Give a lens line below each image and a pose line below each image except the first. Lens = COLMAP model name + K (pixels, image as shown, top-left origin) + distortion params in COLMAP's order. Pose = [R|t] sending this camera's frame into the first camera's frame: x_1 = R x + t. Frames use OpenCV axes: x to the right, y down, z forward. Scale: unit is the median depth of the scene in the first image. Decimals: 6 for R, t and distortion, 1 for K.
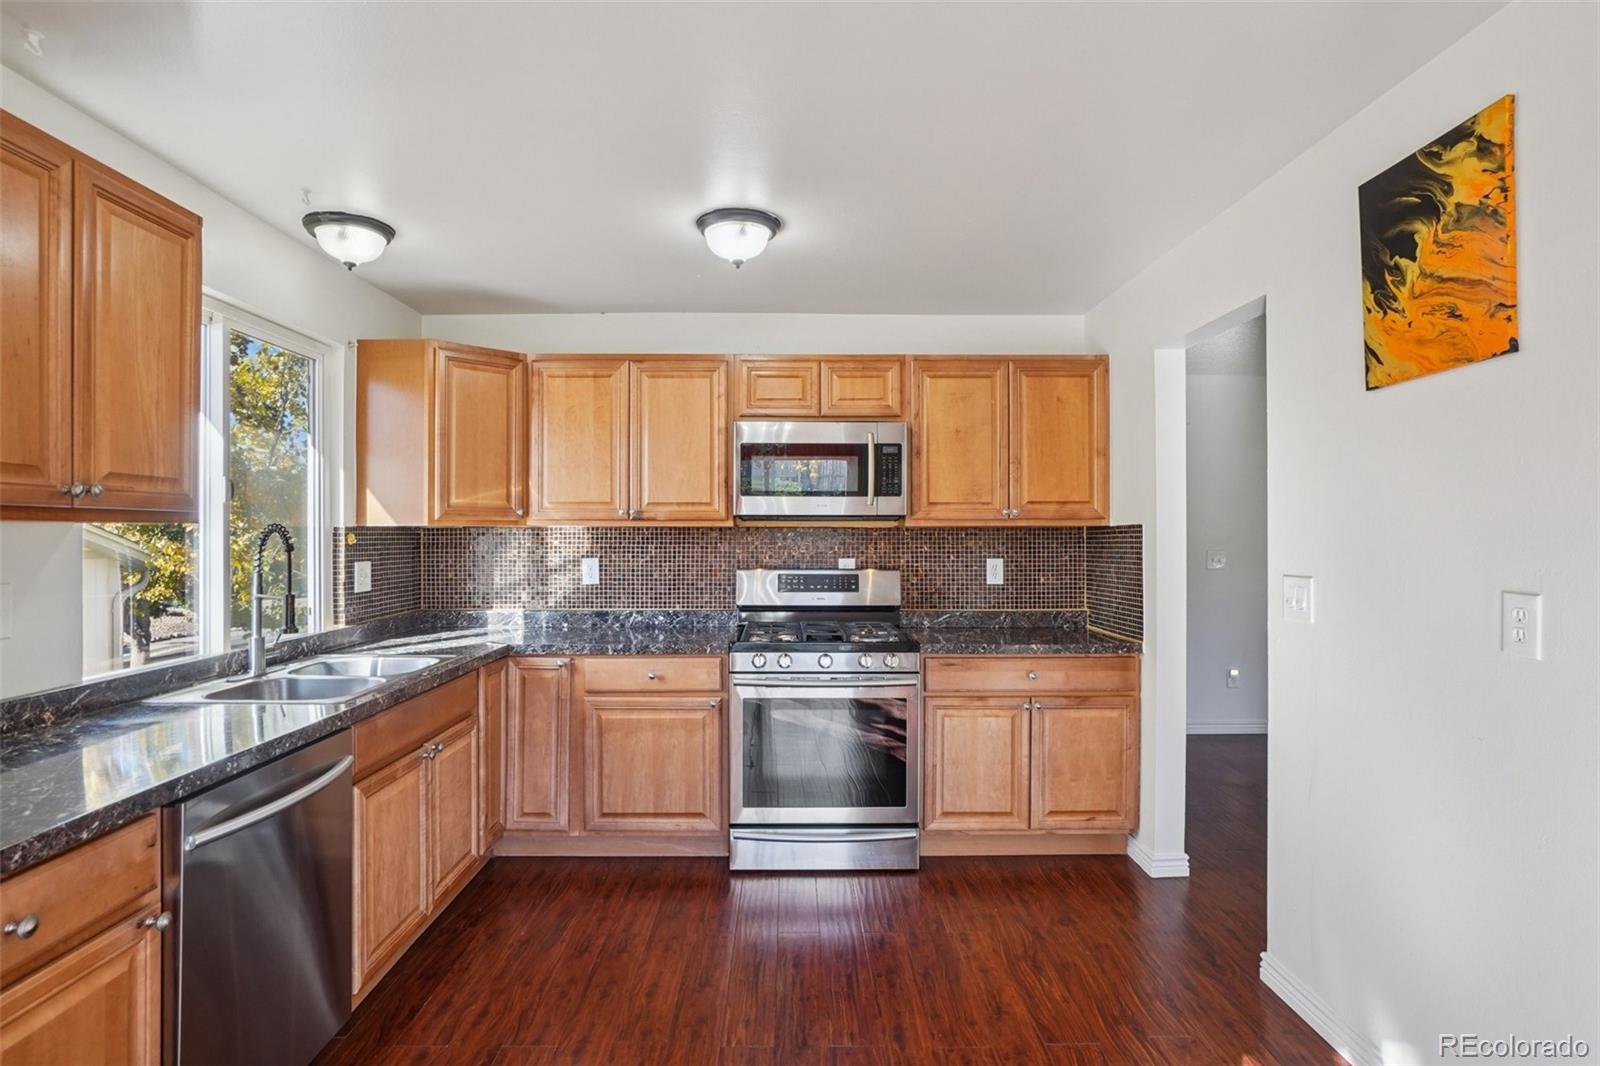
lens RADIAL K [[819.3, 0, 790.3], [0, 819.3, 523.4], [0, 0, 1]] dist [-0.026106, 0.011273]
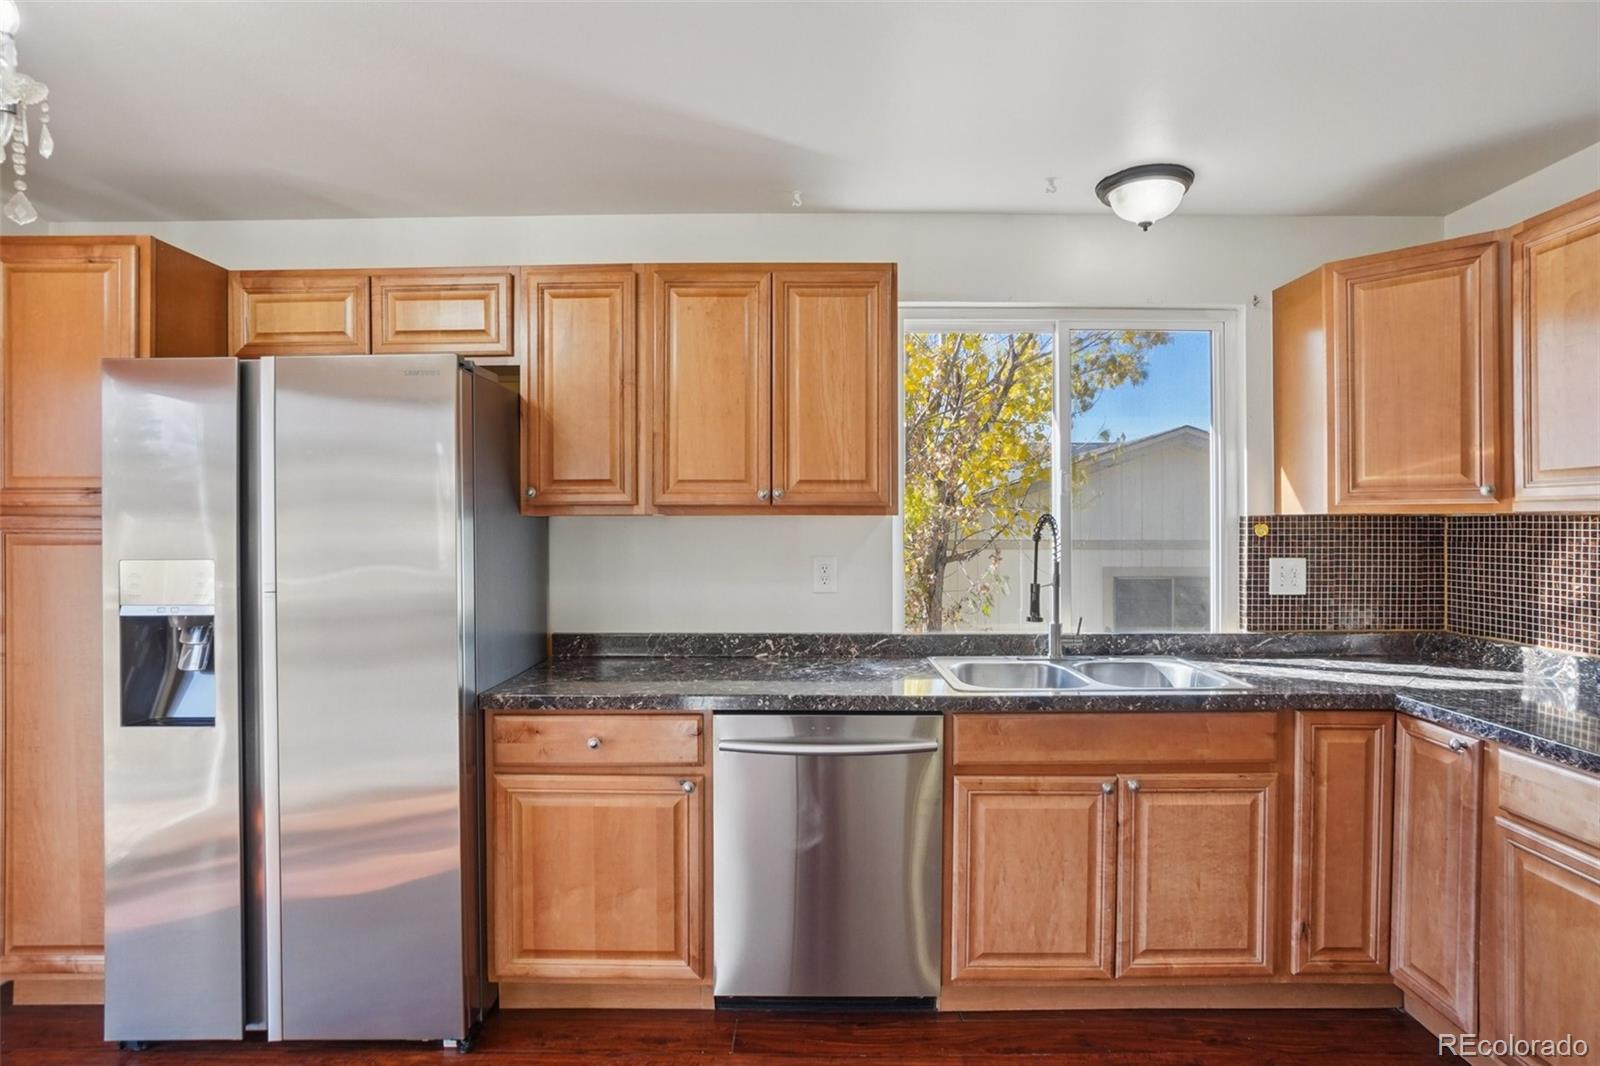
lens RADIAL K [[819.3, 0, 796.9], [0, 819.3, 519.9], [0, 0, 1]] dist [-0.026106, 0.011273]
pose [[-0.010336, -0.001970, -0.999945, 0.312839], [0.010448, 0.999943, -0.002078, 0.005277], [0.999892, -0.010469, -0.010315, 0.536262]]
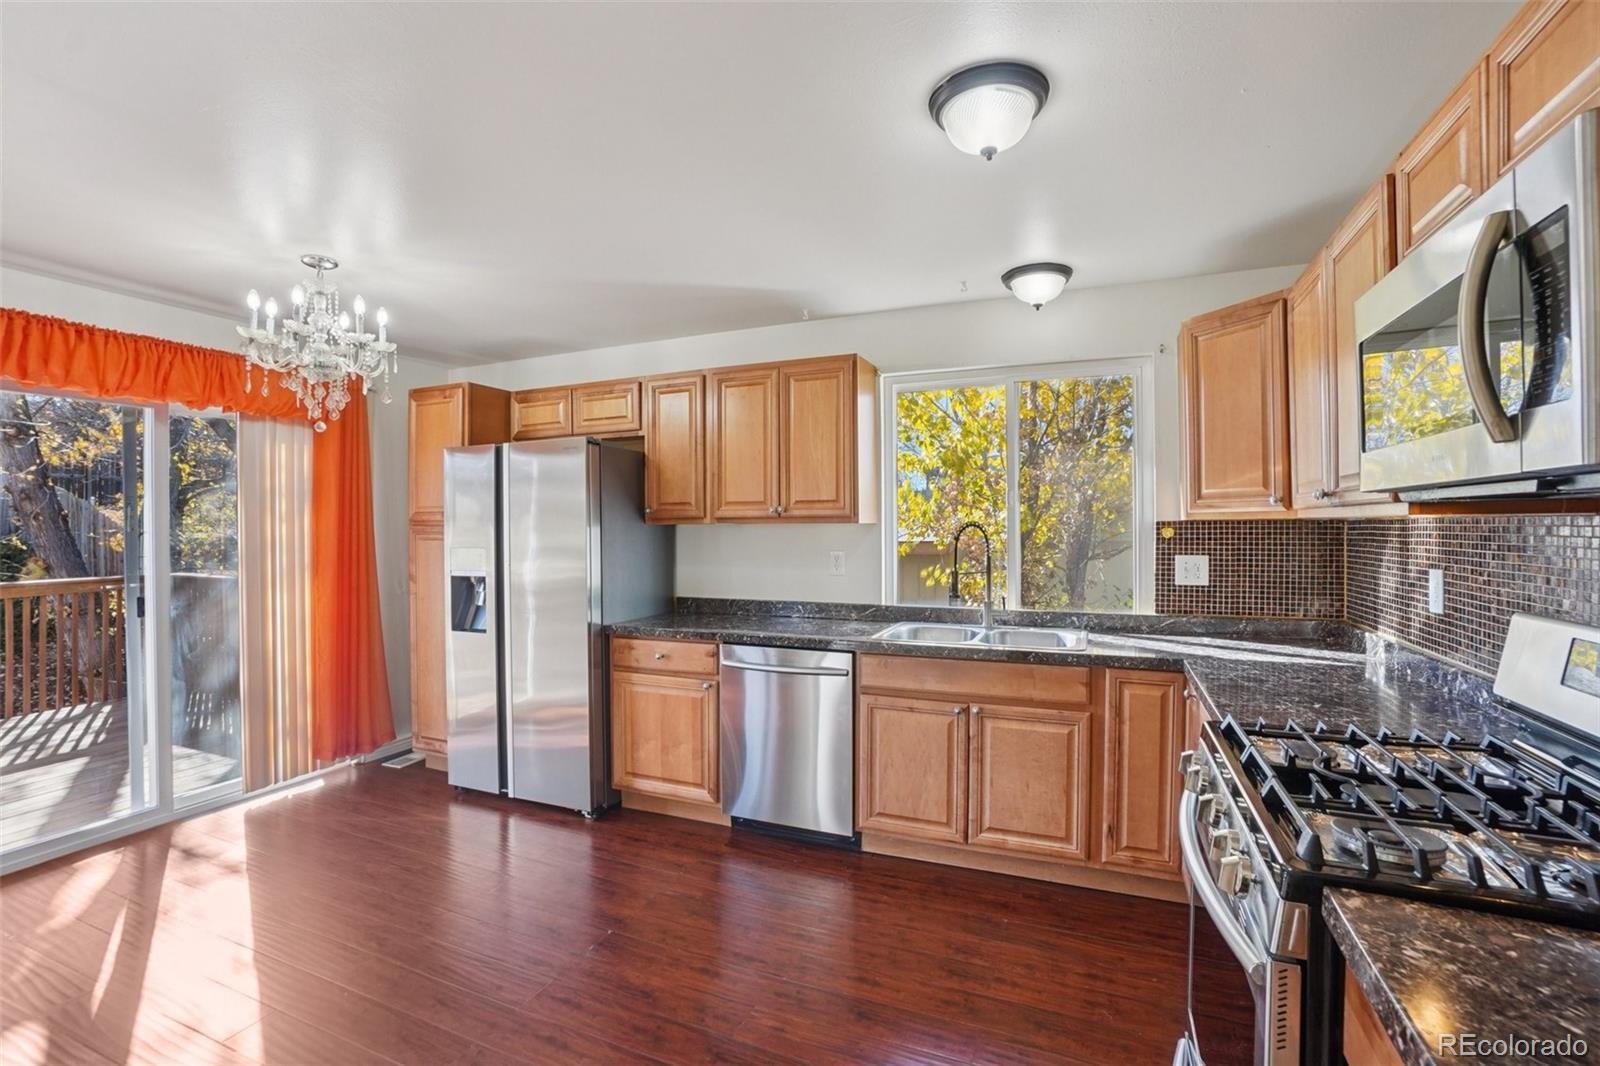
lens RADIAL K [[711.1, 0, 794.7], [0, 711.1, 522.5], [0, 0, 1]] dist [-0.037293, 0.000417]
pose [[-0.393590, -0.001789, -0.919284, 0.489243], [0.014235, 0.999866, -0.008041, 0.006635], [0.919176, -0.016251, -0.393512, 0.929988]]
